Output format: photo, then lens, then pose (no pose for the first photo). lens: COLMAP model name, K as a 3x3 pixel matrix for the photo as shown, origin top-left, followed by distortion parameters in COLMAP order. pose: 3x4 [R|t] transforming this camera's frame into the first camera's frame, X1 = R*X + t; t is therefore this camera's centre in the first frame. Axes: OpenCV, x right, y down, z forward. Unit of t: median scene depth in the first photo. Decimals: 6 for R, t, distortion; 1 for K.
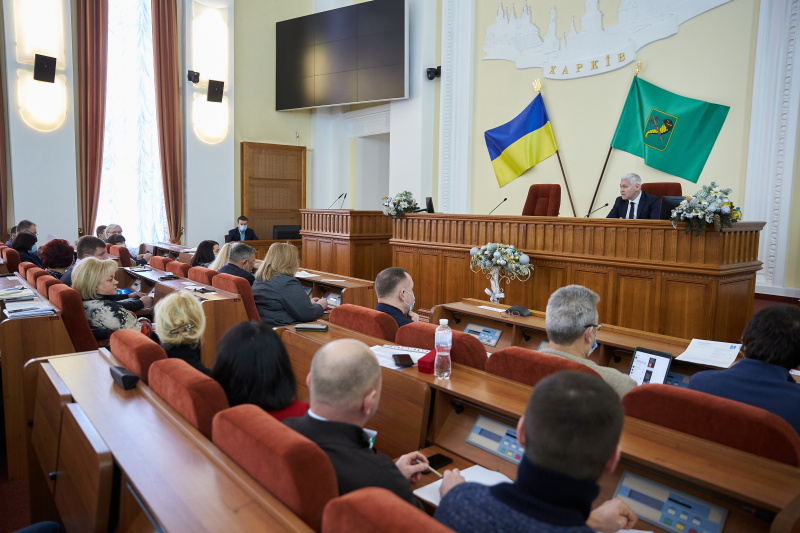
lens RADIAL K [[597.4, 0, 400.0], [0, 597.4, 266.5], [0, 0, 1]] dist [0.001159, 0.000846]
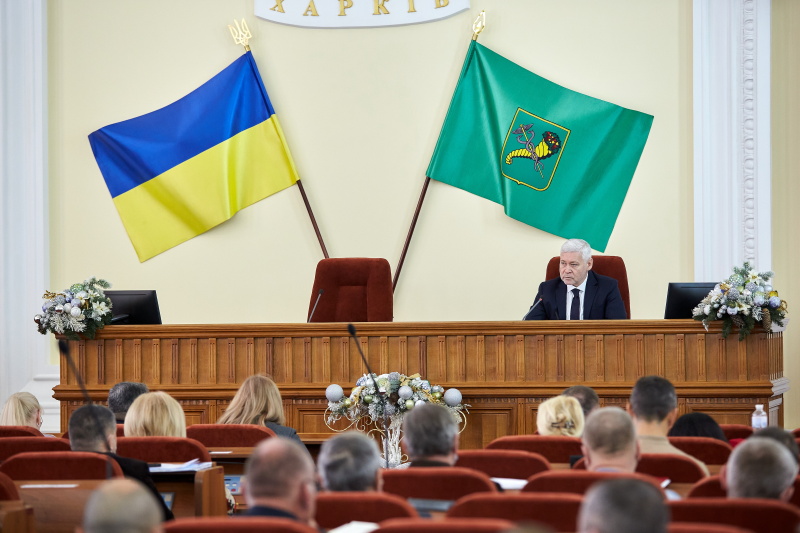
lens RADIAL K [[2901.0, 0, 400.0], [0, 2901.0, 266.5], [0, 0, 1]] dist [0.200075, 0.547756]
pose [[0.813606, -0.018394, 0.581125, -1.383693], [0.082858, 0.992966, -0.084576, 0.090829], [-0.575482, 0.116962, 0.809408, -1.177356]]
